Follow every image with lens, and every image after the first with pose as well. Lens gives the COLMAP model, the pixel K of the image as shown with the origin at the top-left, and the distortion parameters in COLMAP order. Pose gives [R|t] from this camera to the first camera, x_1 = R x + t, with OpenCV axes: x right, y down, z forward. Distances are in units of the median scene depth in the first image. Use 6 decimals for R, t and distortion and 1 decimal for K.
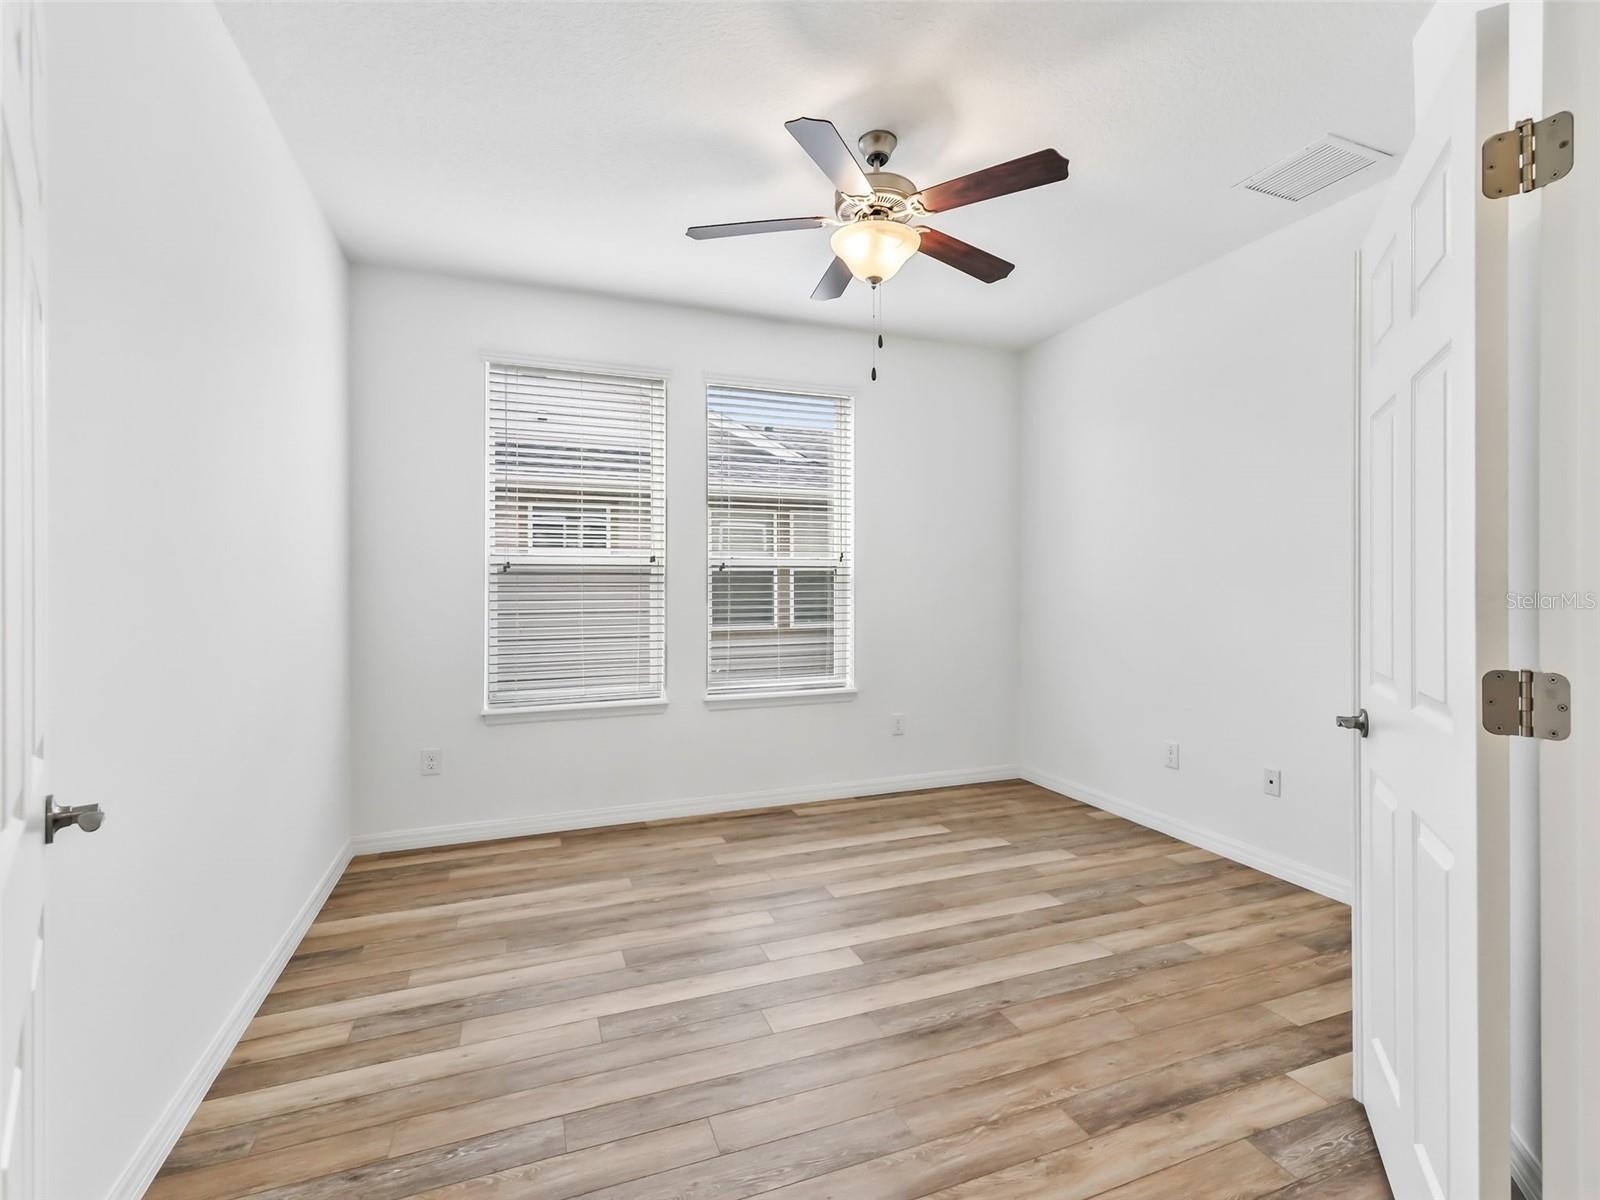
lens RADIAL K [[729.5, 0, 795.2], [0, 729.5, 585.3], [0, 0, 1]] dist [0.011556, -0.002691]
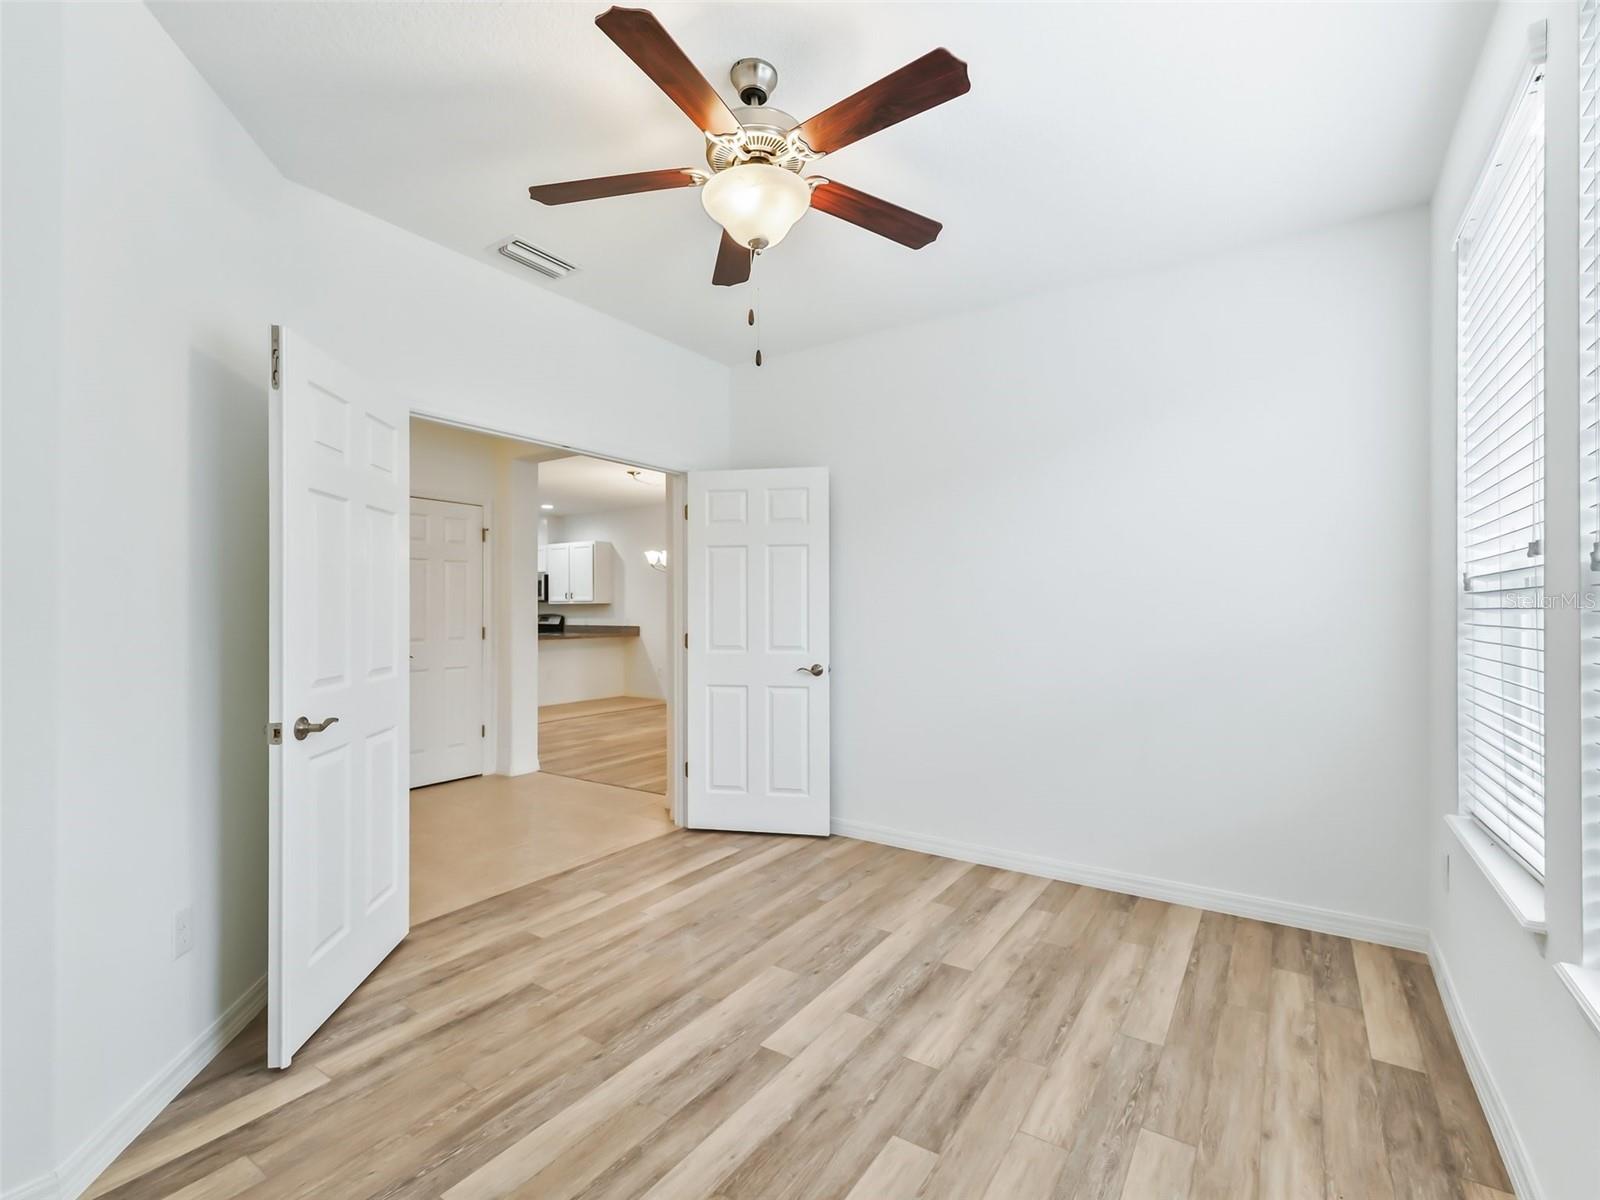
lens RADIAL K [[729.5, 0, 803.9], [0, 729.5, 609.6], [0, 0, 1]] dist [0.011556, -0.002691]
pose [[-0.814552, 0.005779, -0.580062, 0.512672], [0.003732, 0.999982, 0.004721, -0.010524], [0.580079, 0.001681, -0.814559, 1.601992]]
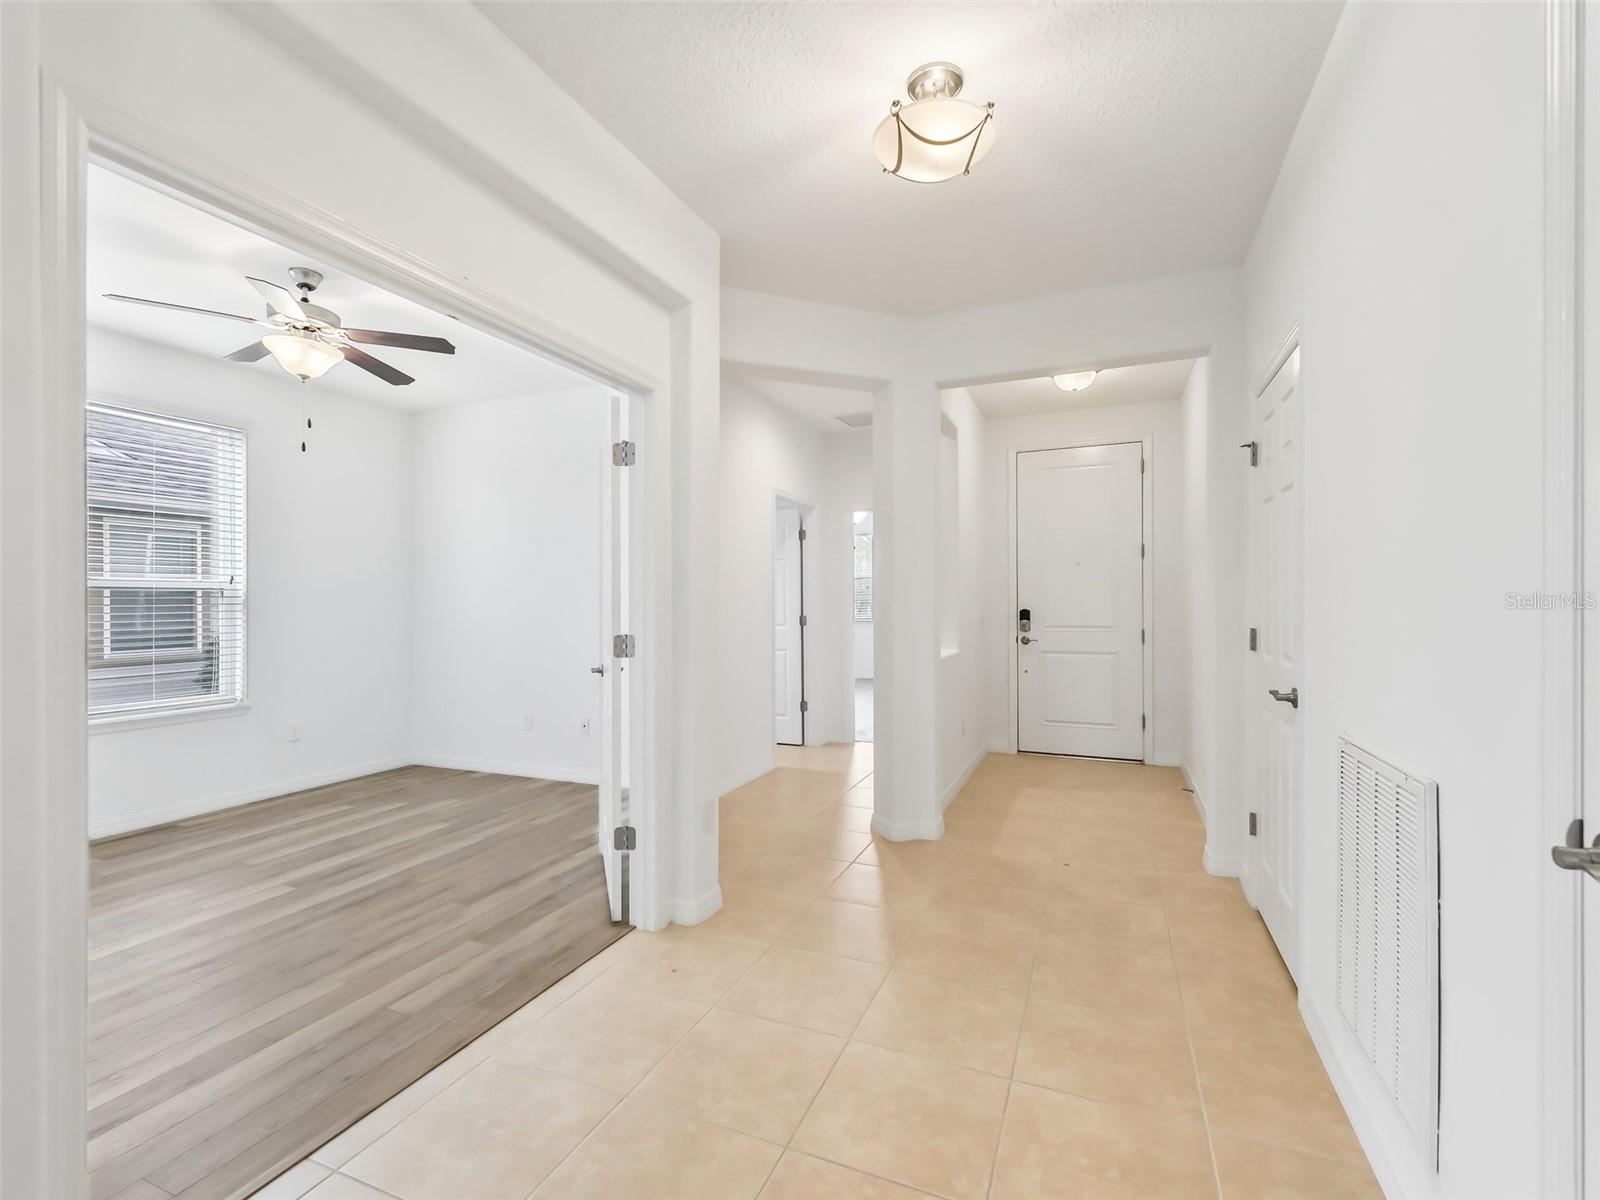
lens RADIAL K [[729.5, 0, 801.2], [0, 729.5, 600.1], [0, 0, 1]] dist [0.011556, -0.002691]
pose [[0.692406, 0.001783, 0.721505, -0.219225], [0.004640, 0.999965, -0.006925, 0.002479], [-0.721493, 0.008143, 0.692374, -0.554921]]
